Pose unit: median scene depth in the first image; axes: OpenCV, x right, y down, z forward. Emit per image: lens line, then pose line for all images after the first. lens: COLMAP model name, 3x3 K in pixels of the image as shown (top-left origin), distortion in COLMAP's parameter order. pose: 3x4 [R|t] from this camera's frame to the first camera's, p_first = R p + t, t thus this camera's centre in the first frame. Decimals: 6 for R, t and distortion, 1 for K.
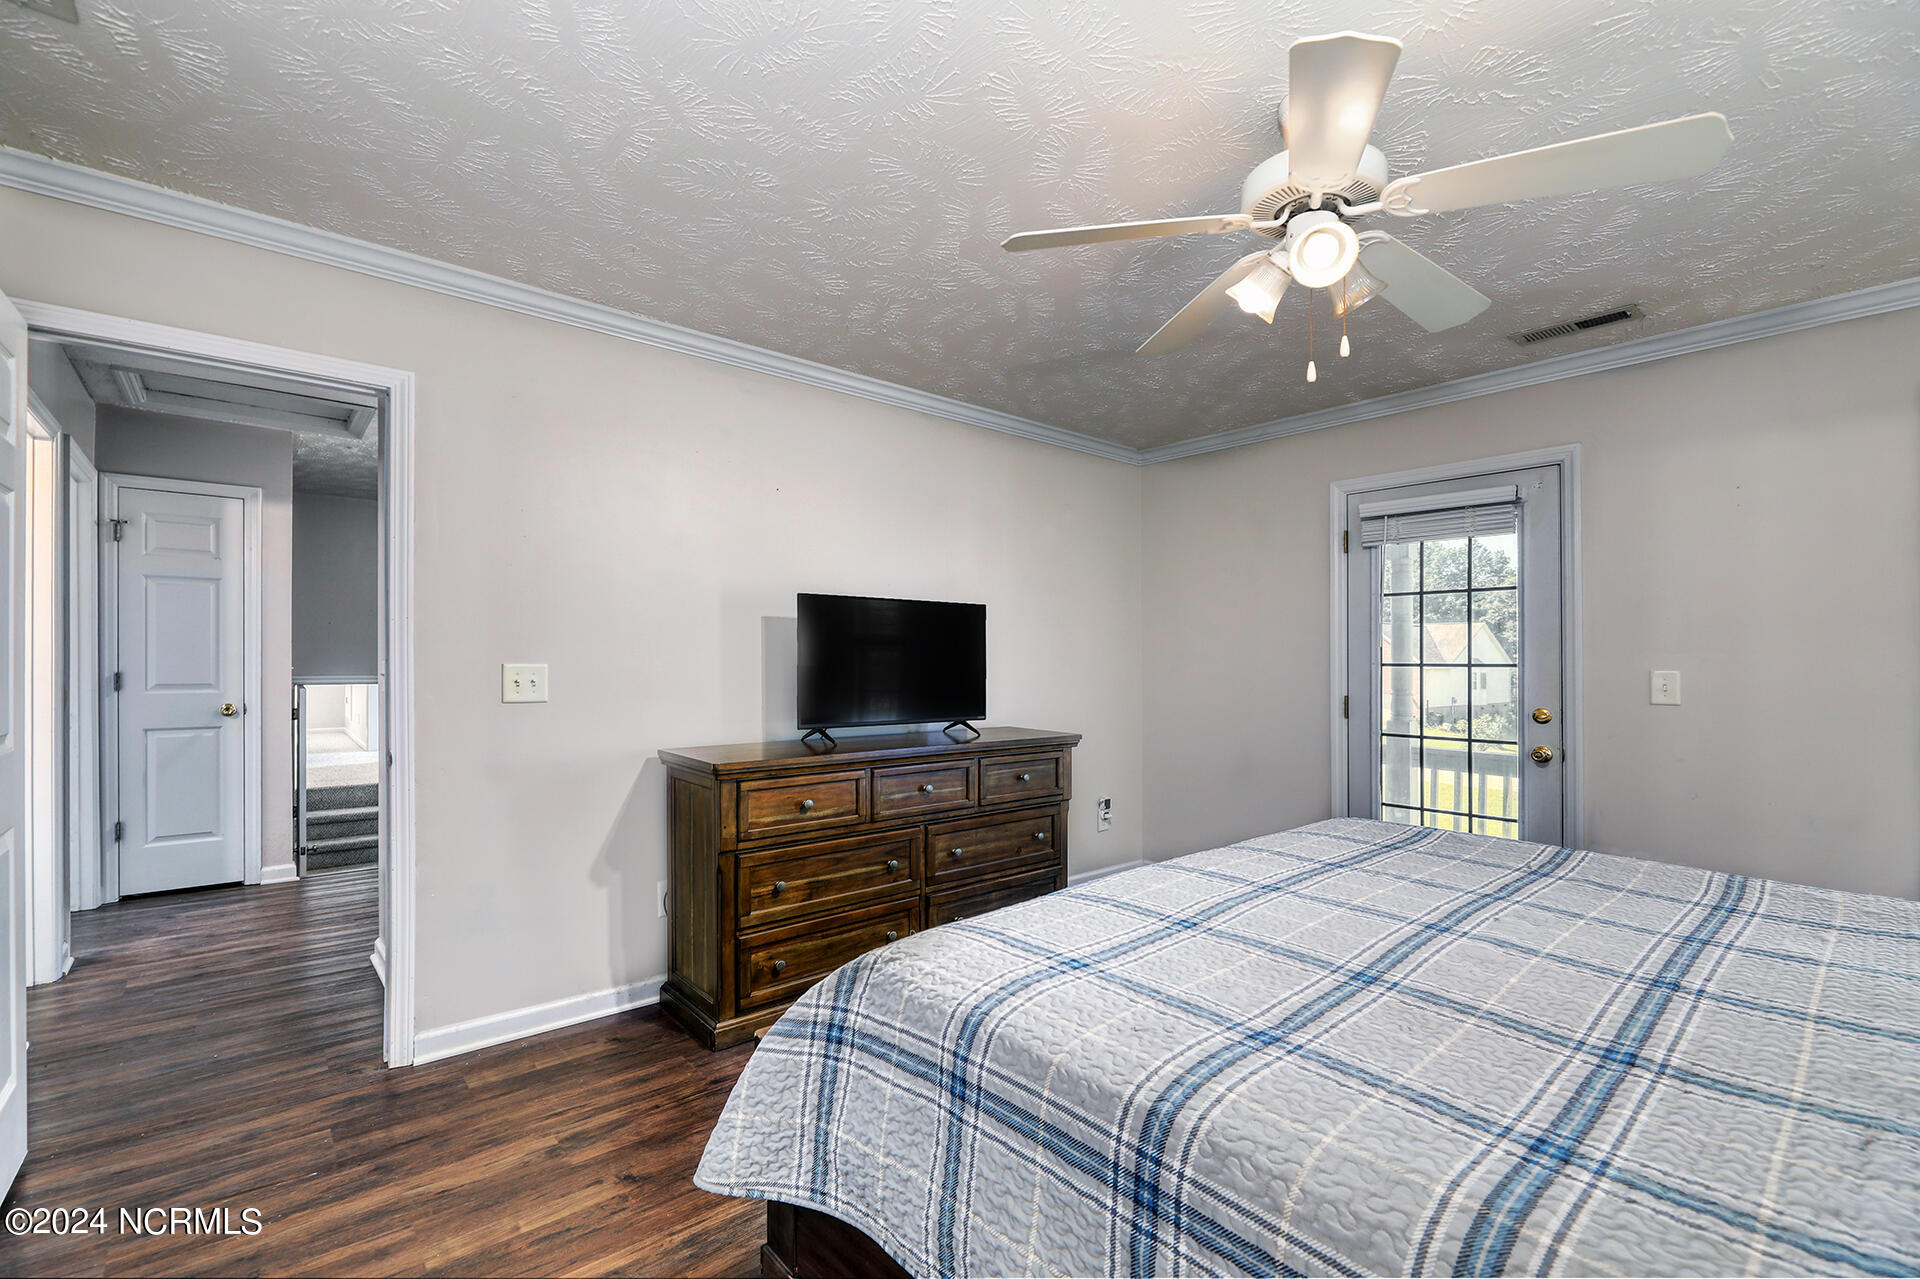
lens RADIAL K [[838.5, 0, 960.0], [0, 838.5, 639.5], [0, 0, 1]] dist [-0.001891, -0.000203]
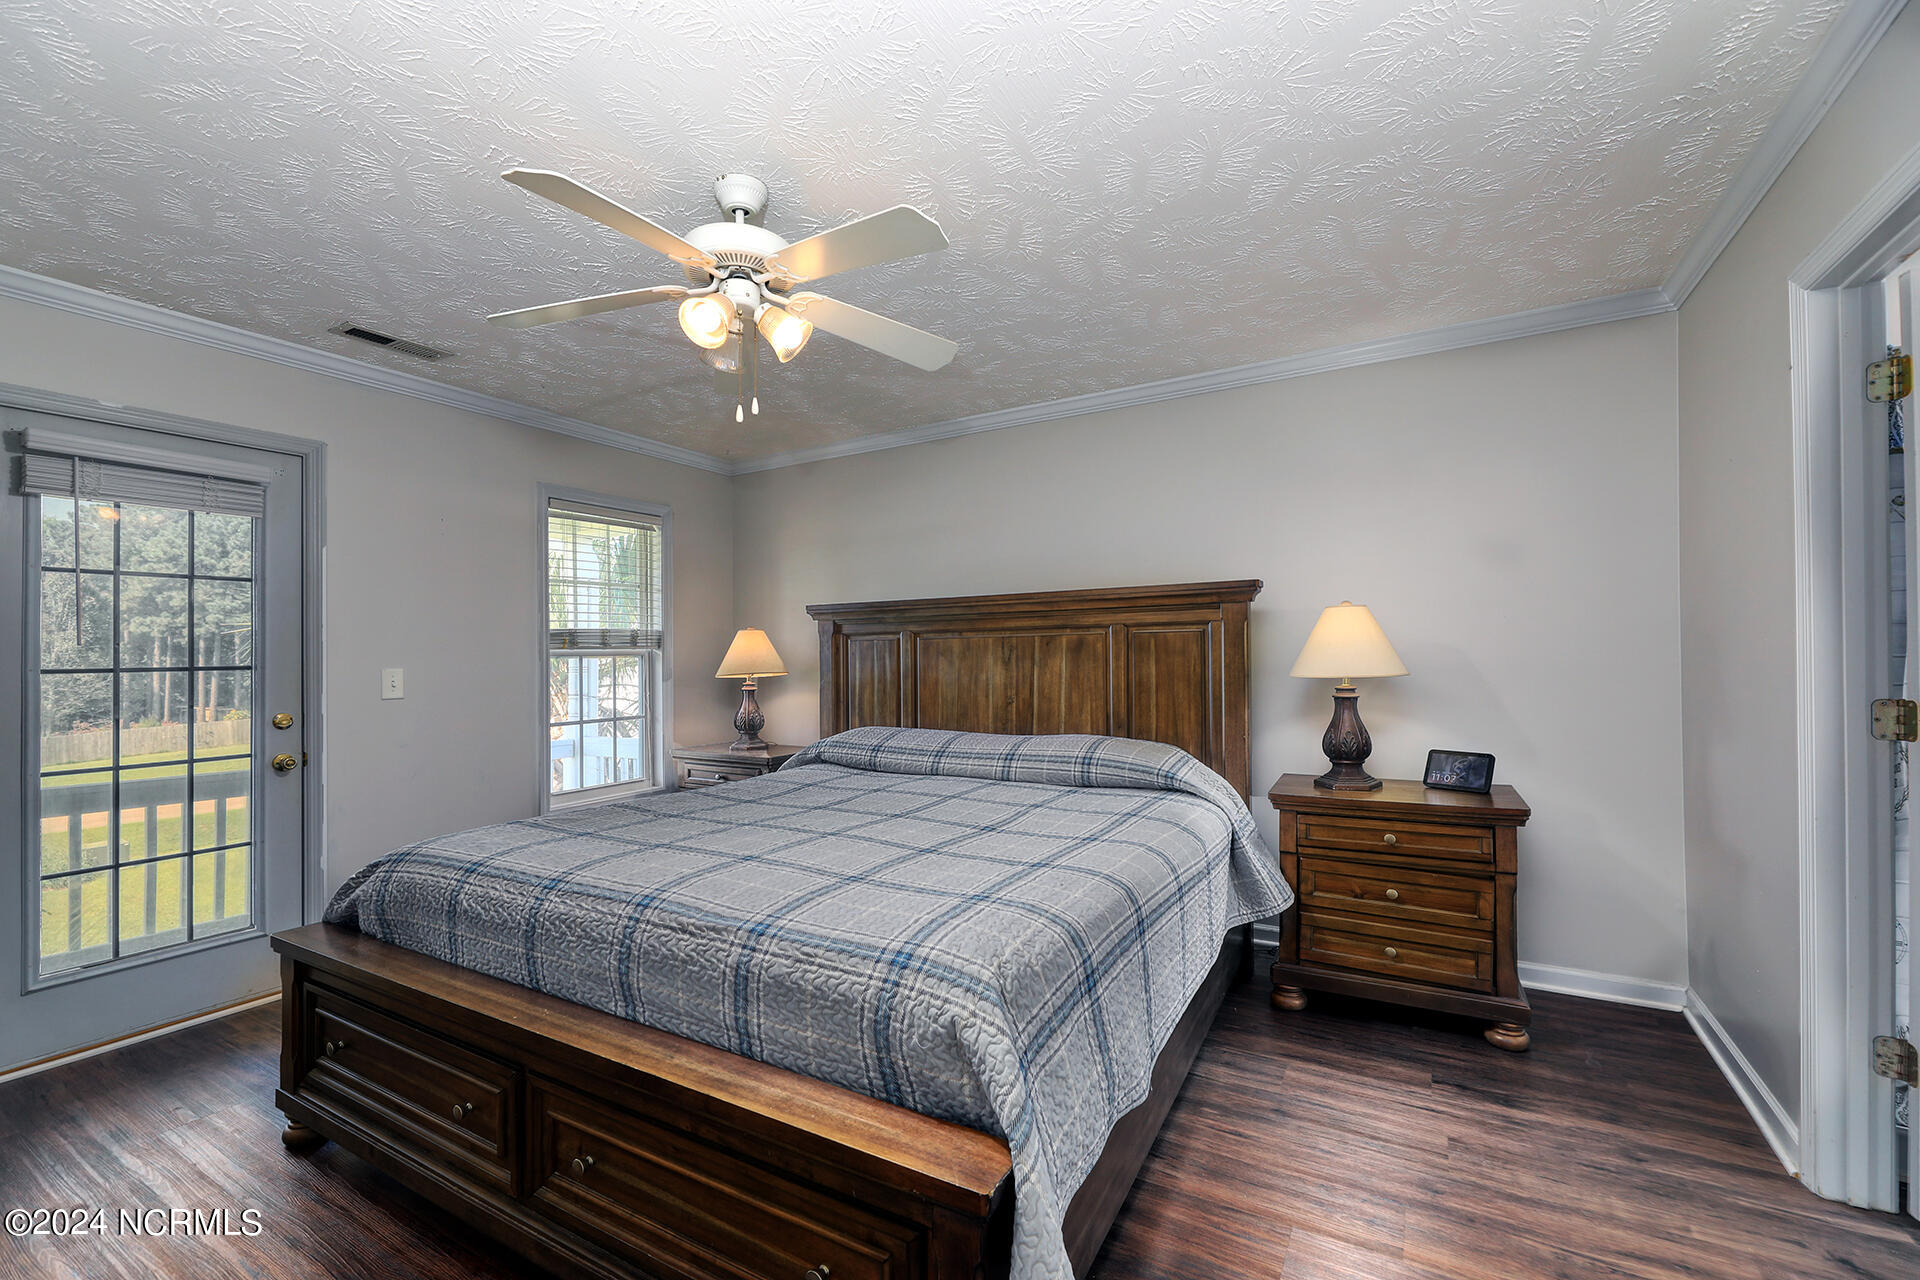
lens RADIAL K [[838.5, 0, 960.0], [0, 838.5, 640.0], [0, 0, 1]] dist [-0.001891, -0.000203]
pose [[-0.321660, 0.008806, 0.946814, -0.467824], [-0.007409, 0.999903, -0.011816, 0.006142], [-0.946826, -0.010816, -0.321563, 0.637620]]
